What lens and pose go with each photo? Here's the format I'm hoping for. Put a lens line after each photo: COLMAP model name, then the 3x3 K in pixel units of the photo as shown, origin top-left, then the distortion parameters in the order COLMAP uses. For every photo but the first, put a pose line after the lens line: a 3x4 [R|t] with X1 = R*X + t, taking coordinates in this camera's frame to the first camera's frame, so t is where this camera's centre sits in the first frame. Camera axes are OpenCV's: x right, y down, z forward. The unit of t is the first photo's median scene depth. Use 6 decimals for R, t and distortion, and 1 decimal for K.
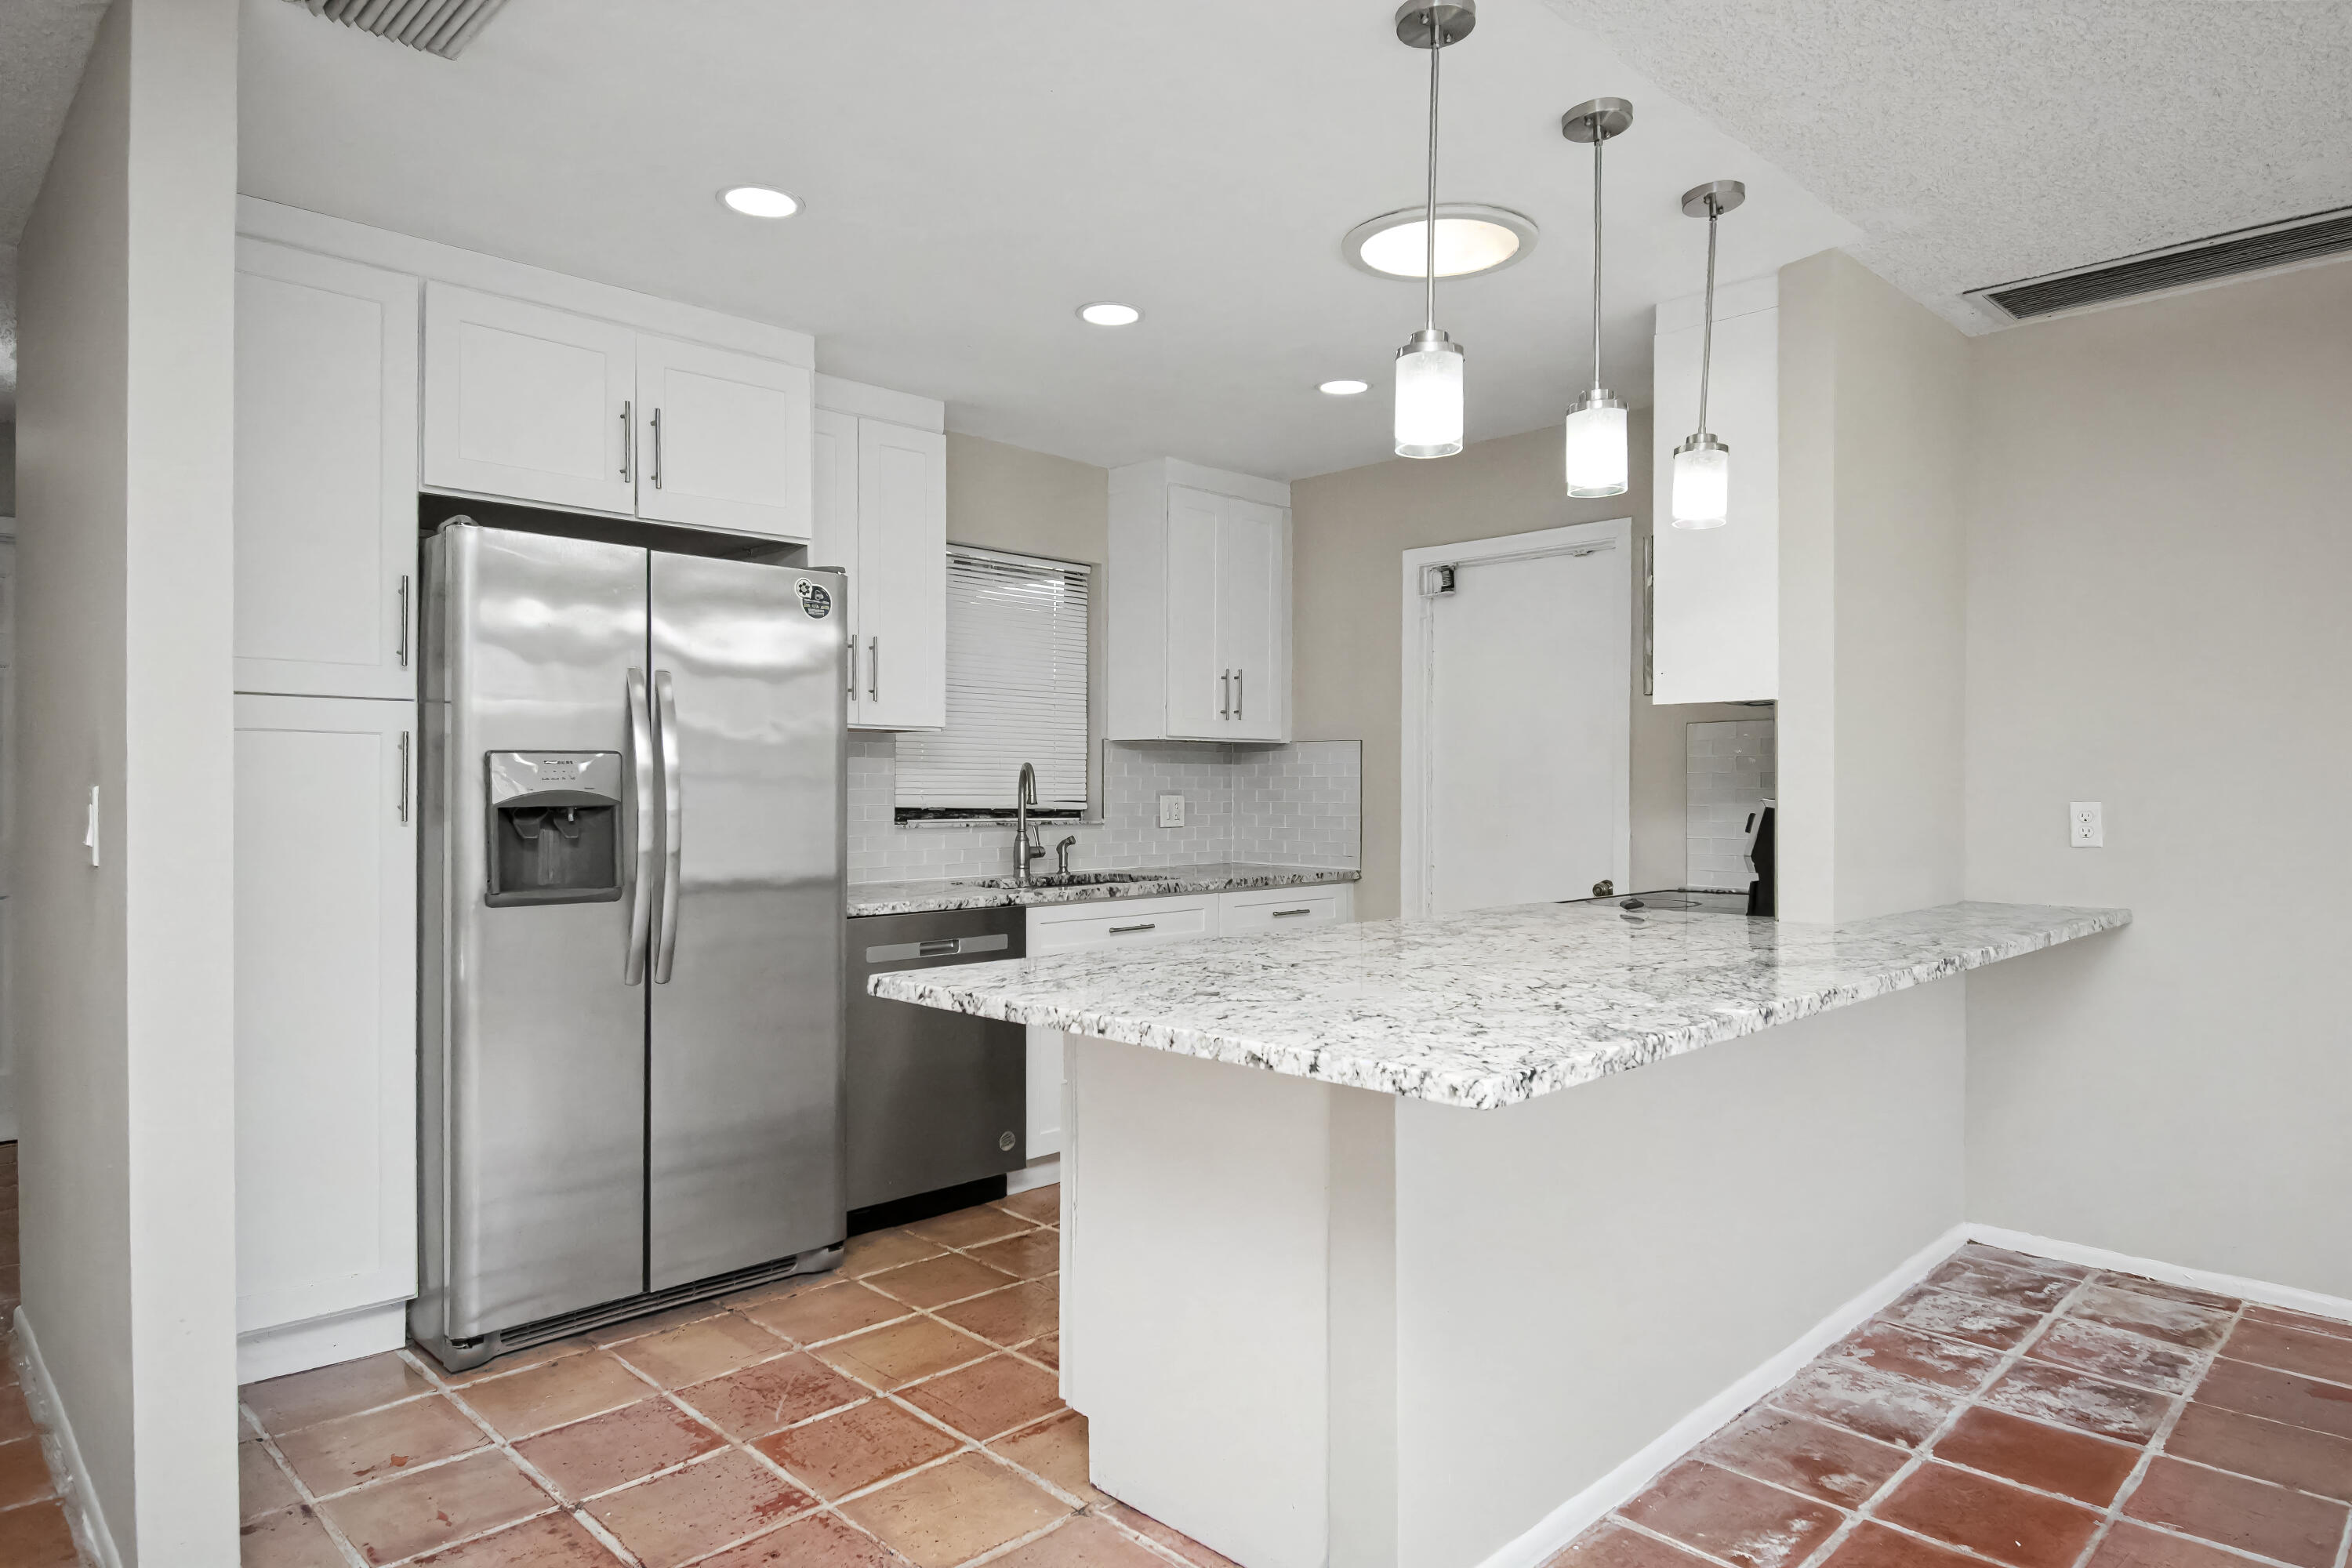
lens RADIAL K [[1385.7, 0, 1187.1], [0, 1385.7, 794.2], [0, 0, 1]] dist [0.014572, -0.031542]
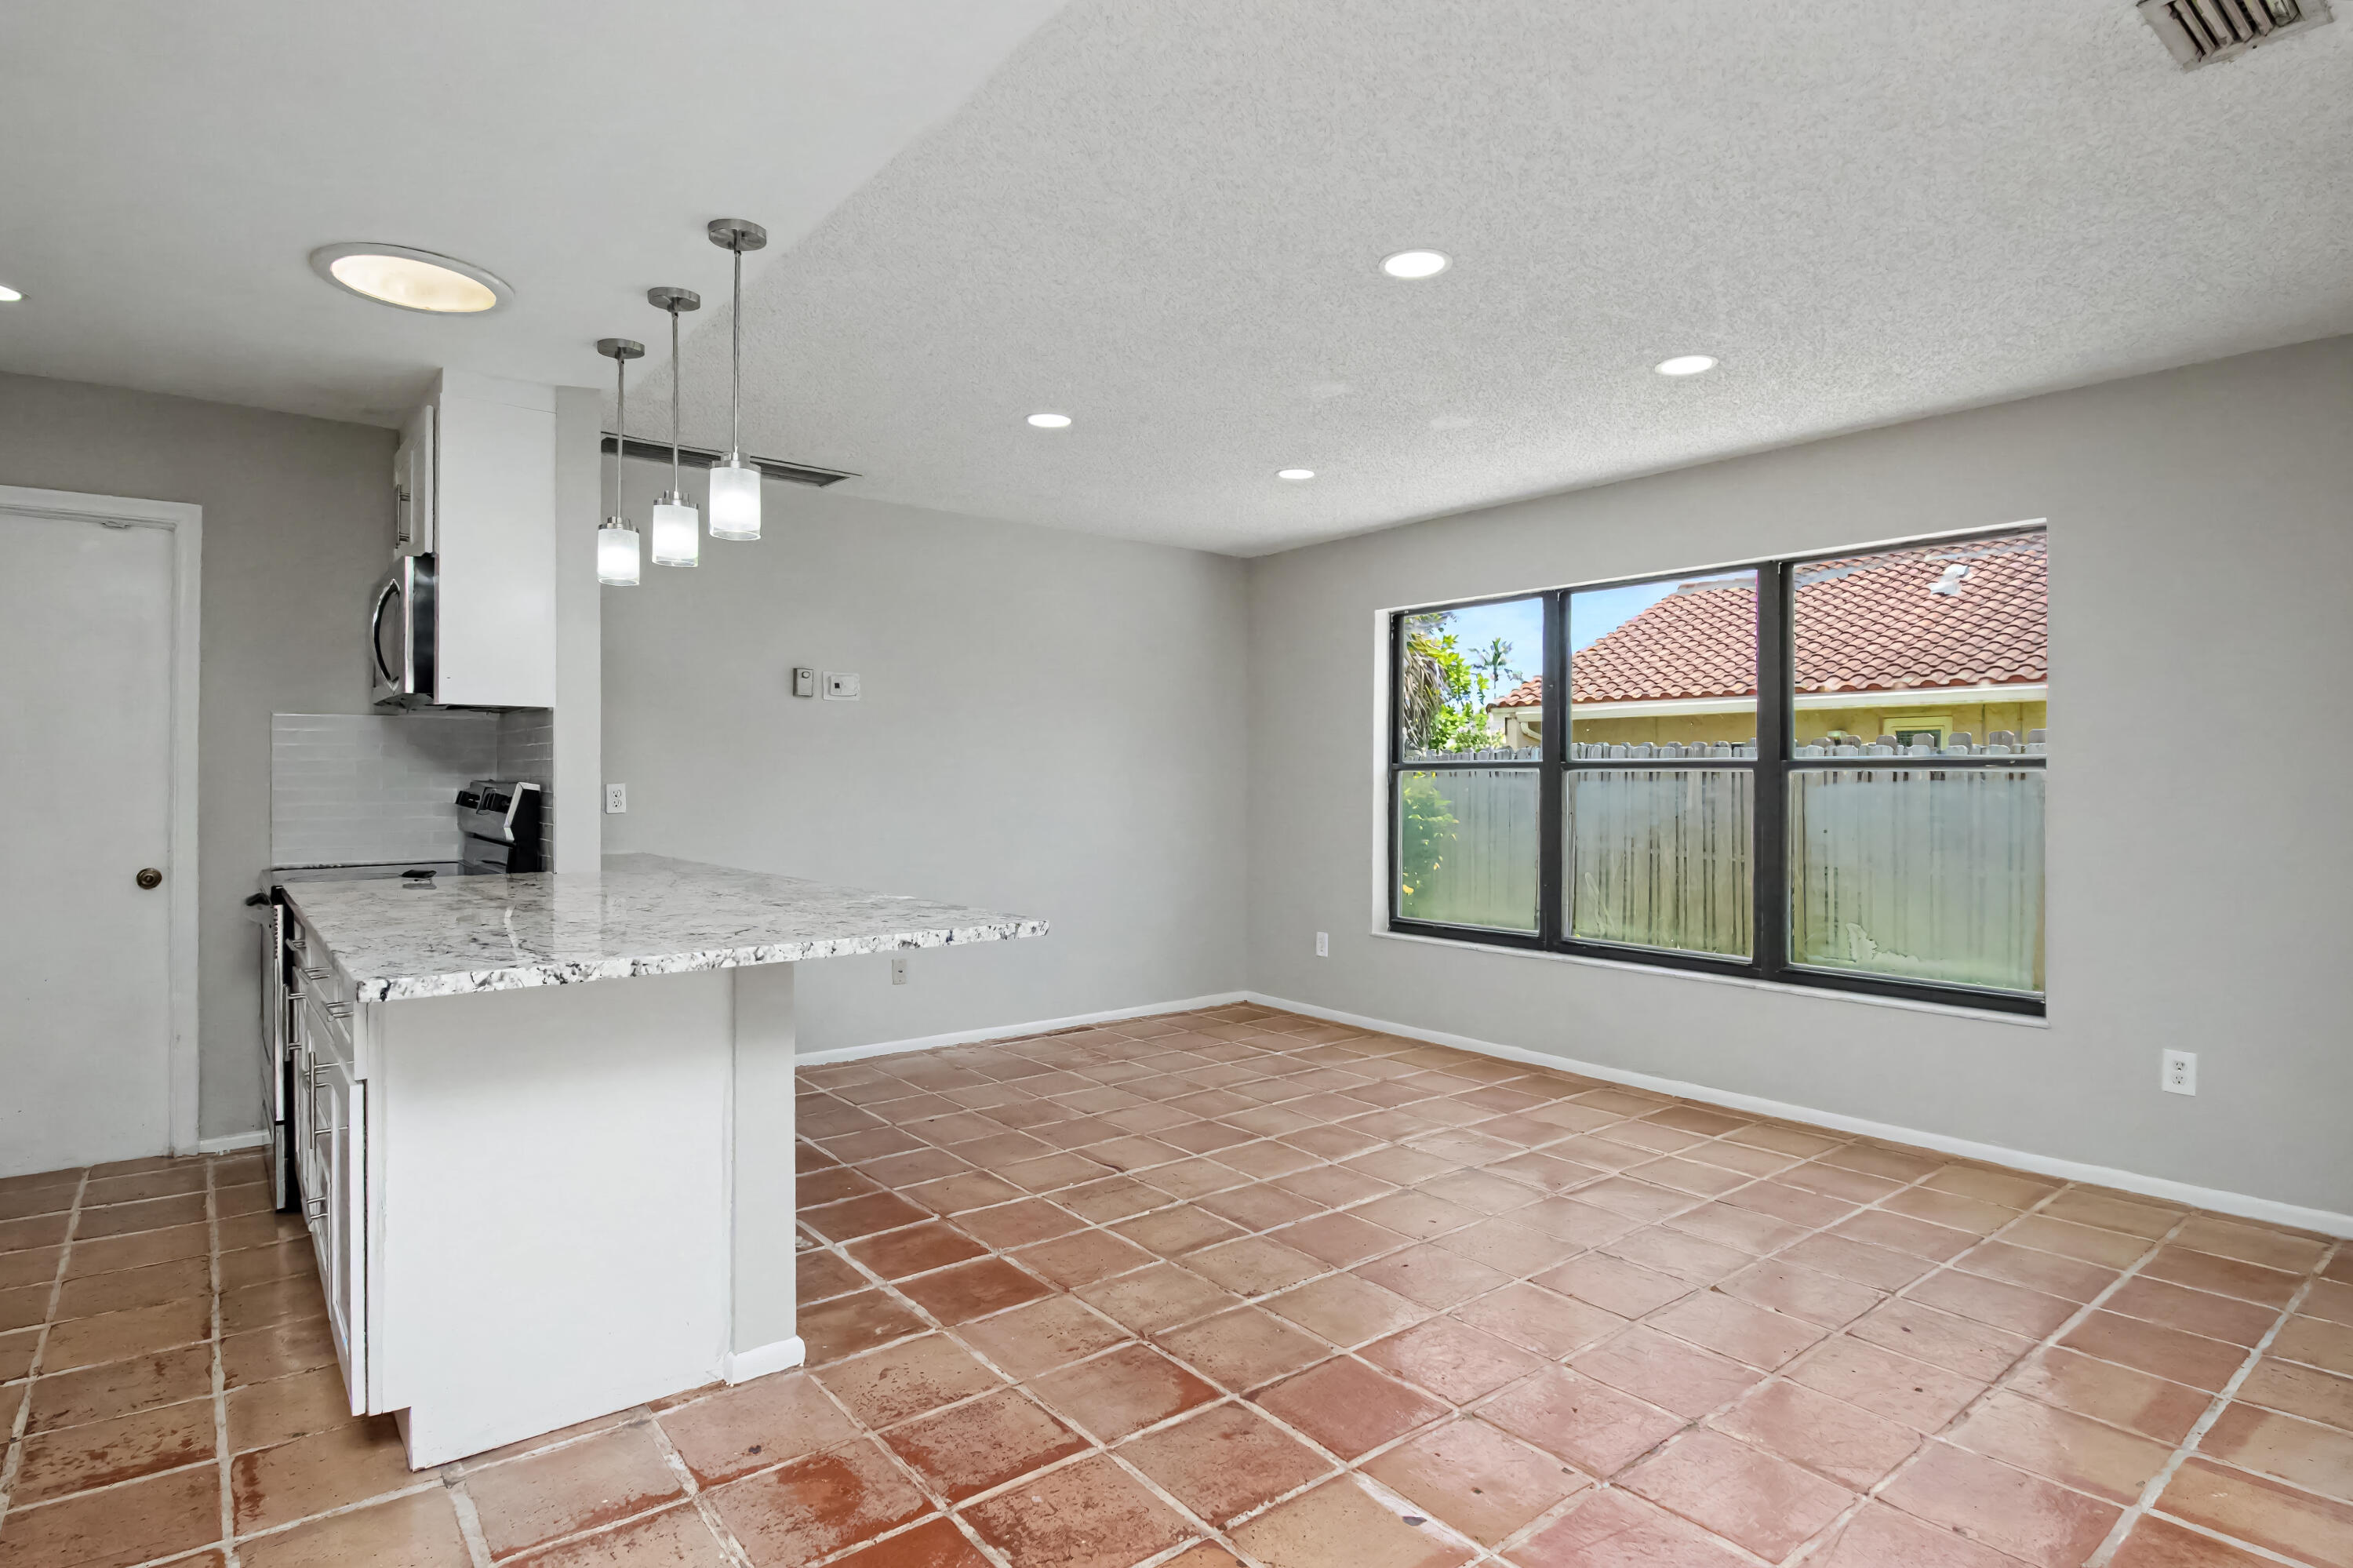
lens RADIAL K [[1218.7, 0, 1191.6], [0, 1218.7, 771.6], [0, 0, 1]] dist [0.014973, -0.028703]
pose [[0.097049, 0.003526, 0.995273, -0.703364], [0.001507, 0.999992, -0.003690, -0.001787], [-0.995278, 0.001858, 0.097043, 0.284120]]
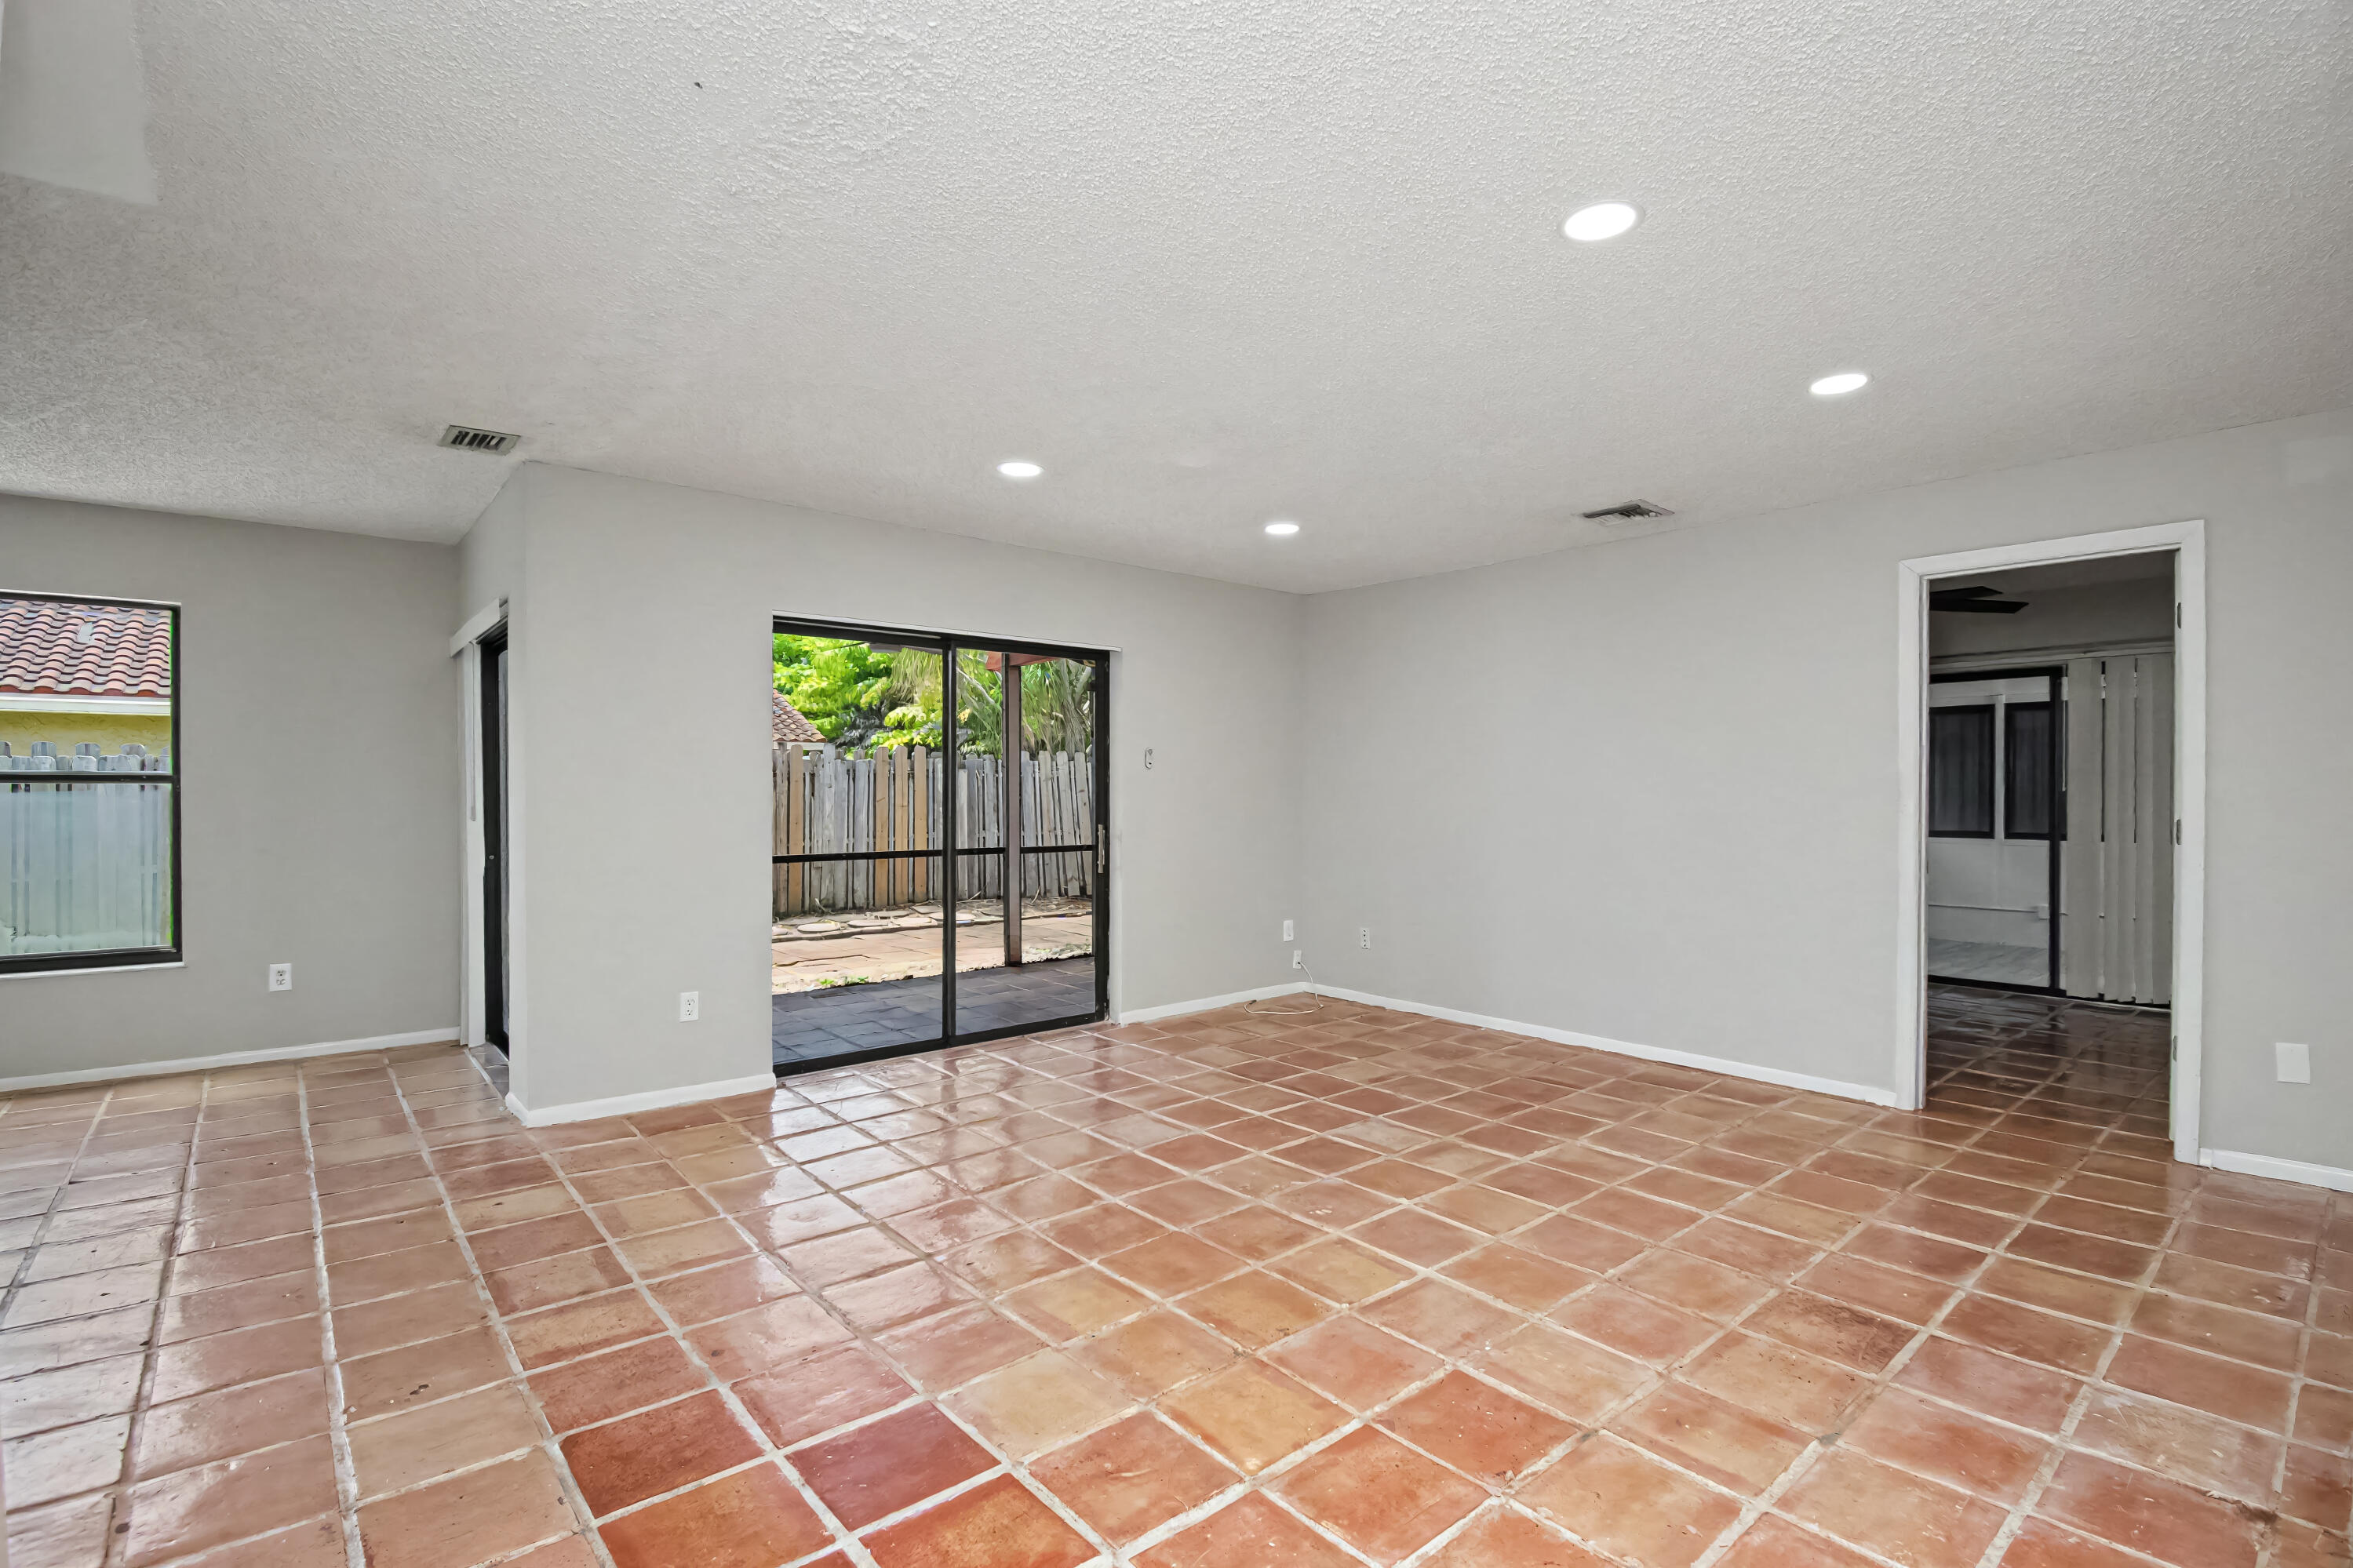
lens RADIAL K [[1075.1, 0, 1199.1], [0, 1075.1, 796.0], [0, 0, 1]] dist [0.019107, -0.029203]
pose [[-0.997975, -0.000983, 0.063598, -0.926393], [-0.000278, 0.999938, 0.011098, -0.005930], [-0.063605, 0.011057, -0.997914, 0.964561]]
